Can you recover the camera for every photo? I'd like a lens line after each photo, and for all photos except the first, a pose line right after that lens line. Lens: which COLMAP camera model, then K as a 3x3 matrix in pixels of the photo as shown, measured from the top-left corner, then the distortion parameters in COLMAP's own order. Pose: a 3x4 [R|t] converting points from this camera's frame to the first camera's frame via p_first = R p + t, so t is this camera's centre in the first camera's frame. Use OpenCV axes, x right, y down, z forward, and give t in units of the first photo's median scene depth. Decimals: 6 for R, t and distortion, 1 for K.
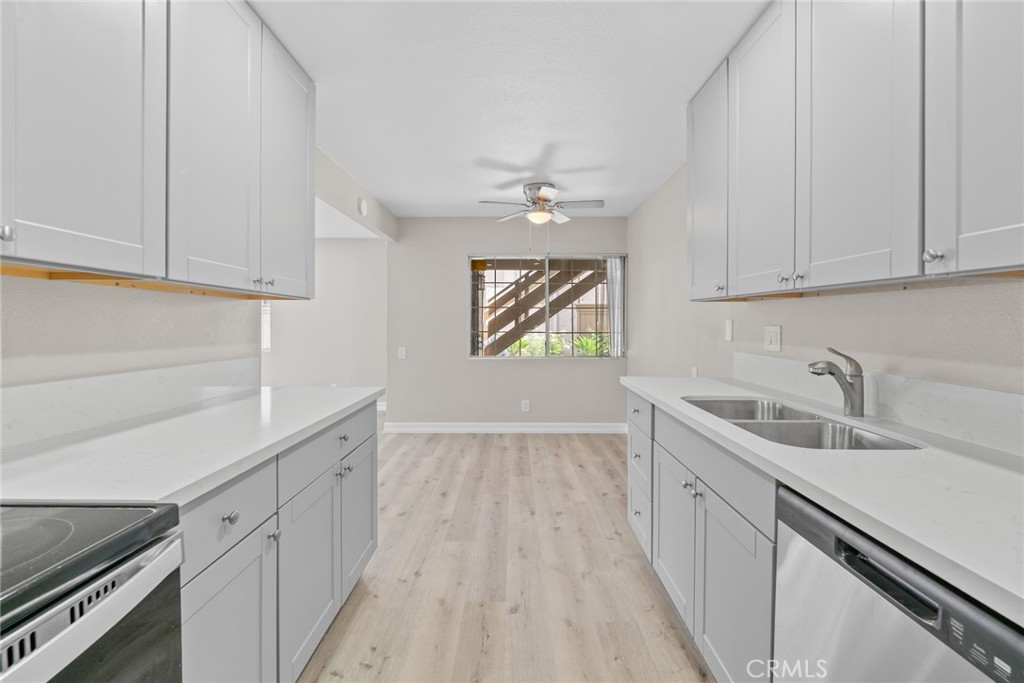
lens RADIAL K [[423.6, 0, 510.7], [0, 423.6, 322.5], [0, 0, 1]] dist [0.000812, -0.000257]
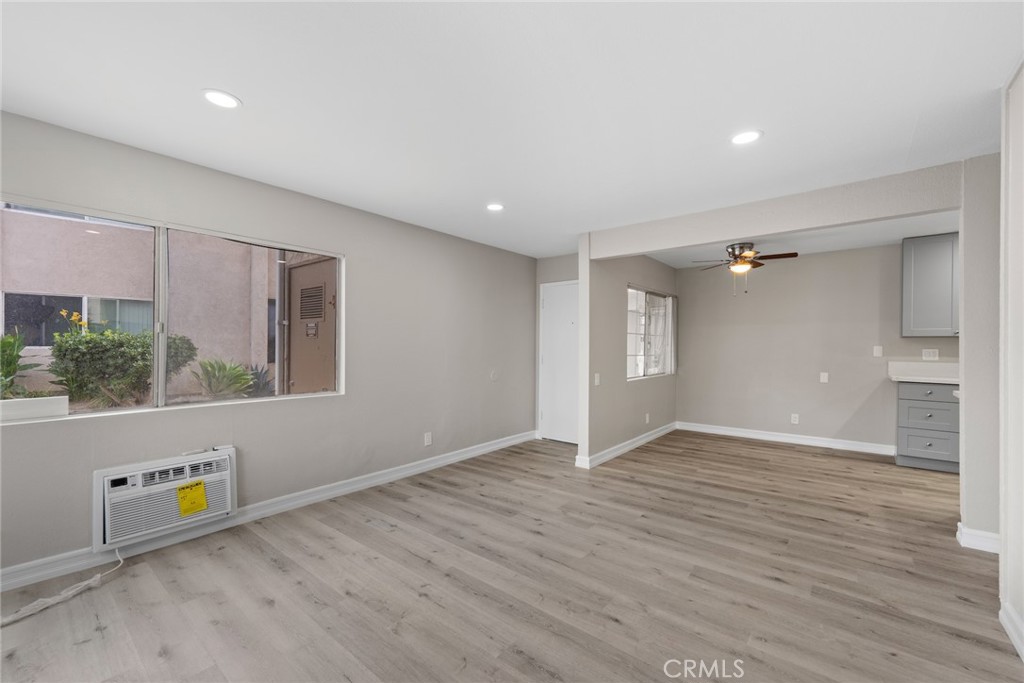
lens RADIAL K [[423.6, 0, 512.6], [0, 423.6, 344.7], [0, 0, 1]] dist [0.000812, -0.000257]
pose [[0.638336, -0.000015, 0.769758, -2.596489], [-0.002719, 0.999994, 0.002275, -0.013872], [-0.769753, -0.003545, 0.638332, 1.306918]]
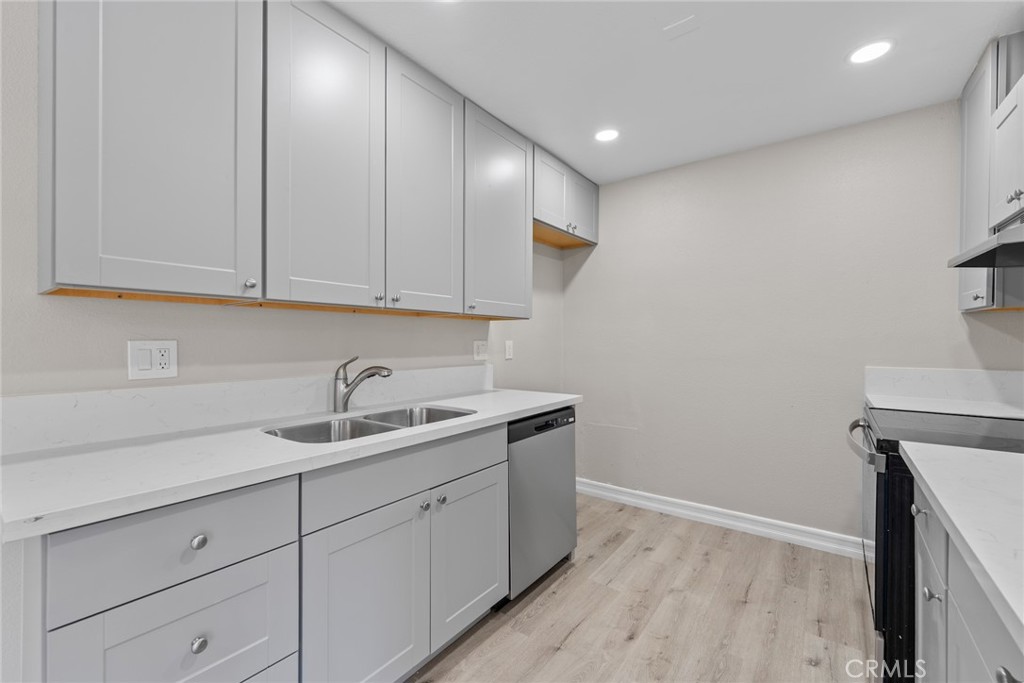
lens RADIAL K [[423.6, 0, 506.4], [0, 423.6, 339.6], [0, 0, 1]] dist [0.000812, -0.000257]
pose [[-0.787563, -0.004282, 0.616220, -0.239992], [-0.000385, 0.999979, 0.006457, 0.001673], [-0.616235, 0.004848, -0.787548, 1.216337]]
